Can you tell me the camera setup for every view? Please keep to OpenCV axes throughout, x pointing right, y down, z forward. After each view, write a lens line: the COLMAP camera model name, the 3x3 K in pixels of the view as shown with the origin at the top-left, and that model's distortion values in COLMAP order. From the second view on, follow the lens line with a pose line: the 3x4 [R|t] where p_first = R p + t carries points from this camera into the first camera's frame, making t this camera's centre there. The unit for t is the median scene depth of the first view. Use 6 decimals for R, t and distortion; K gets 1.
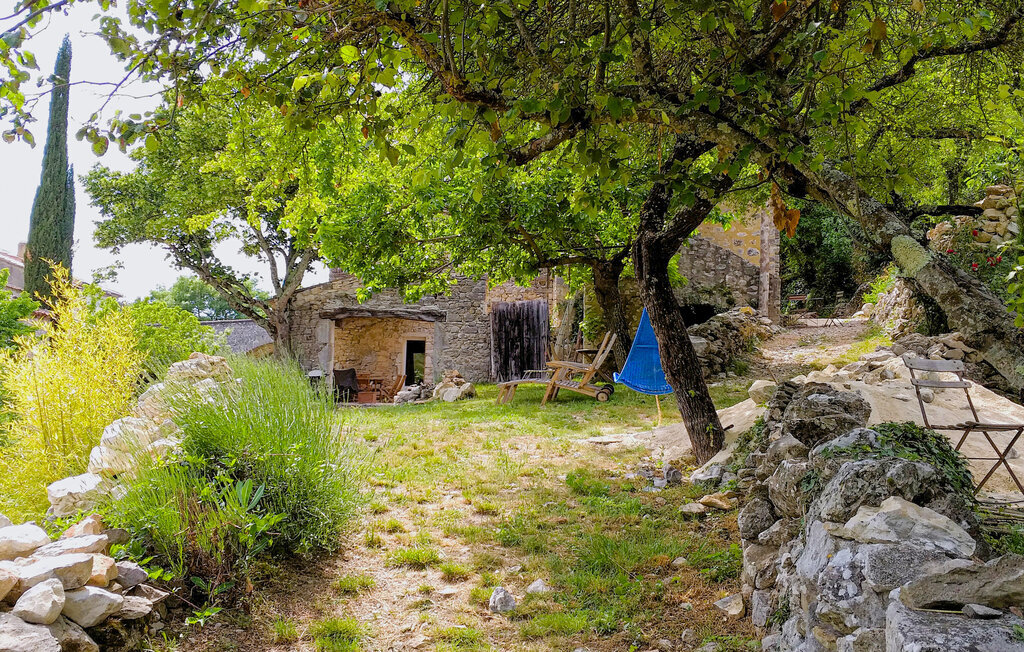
lens RADIAL K [[802.2, 0, 509.1], [0, 802.2, 383.0], [0, 0, 1]] dist [0.092439, -0.186176]
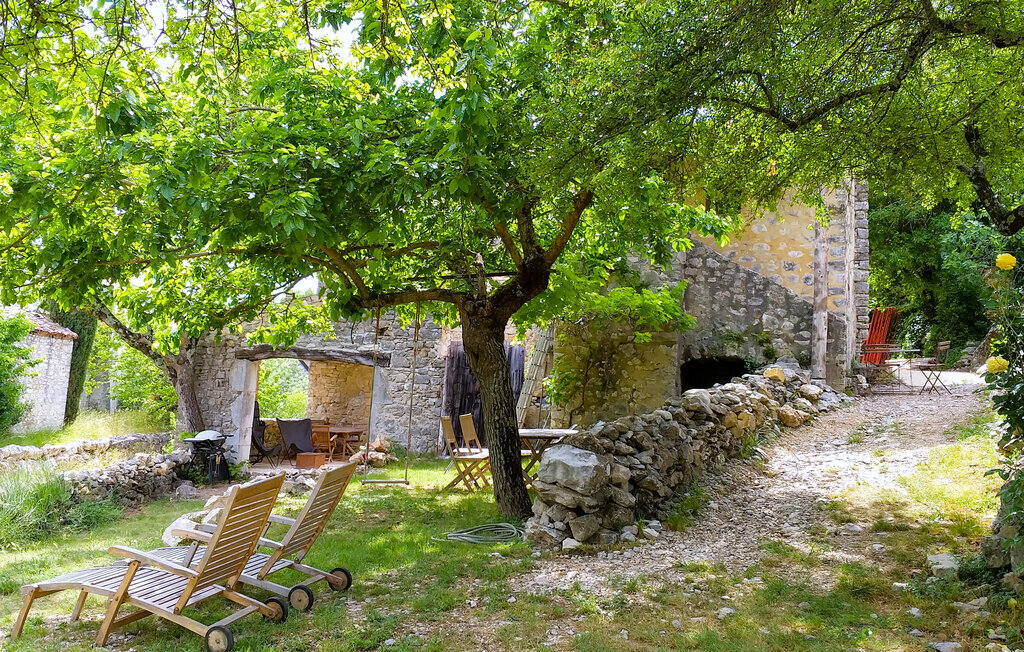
lens RADIAL K [[849.4, 0, 512.0], [0, 849.4, 326.0], [0, 0, 1]] dist [0.060577, -0.232257]
pose [[0.990542, 0.018054, -0.136016, 0.139322], [-0.030774, 0.995283, -0.092001, -0.045889], [0.133714, 0.095317, 0.986426, 0.242424]]
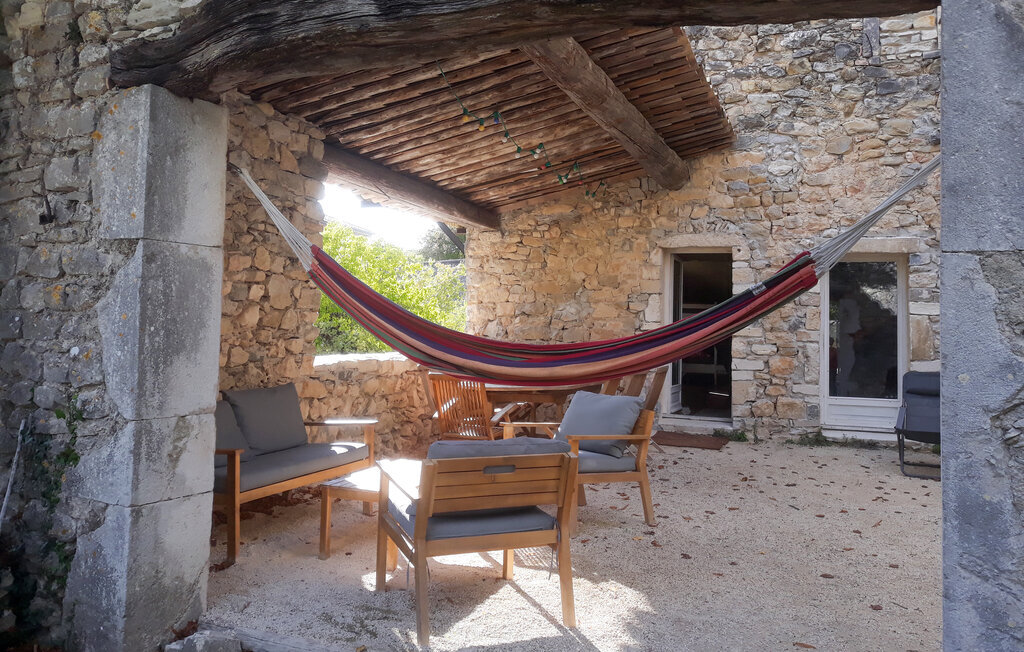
lens RADIAL K [[843.6, 0, 486.3], [0, 843.6, 272.4], [0, 0, 1]] dist [0.143362, -0.470775]
pose [[0.938784, -0.016894, -0.344091, -0.111225], [-0.004297, 0.998145, -0.060729, -0.034532], [0.344479, 0.058490, 0.936970, 0.901285]]
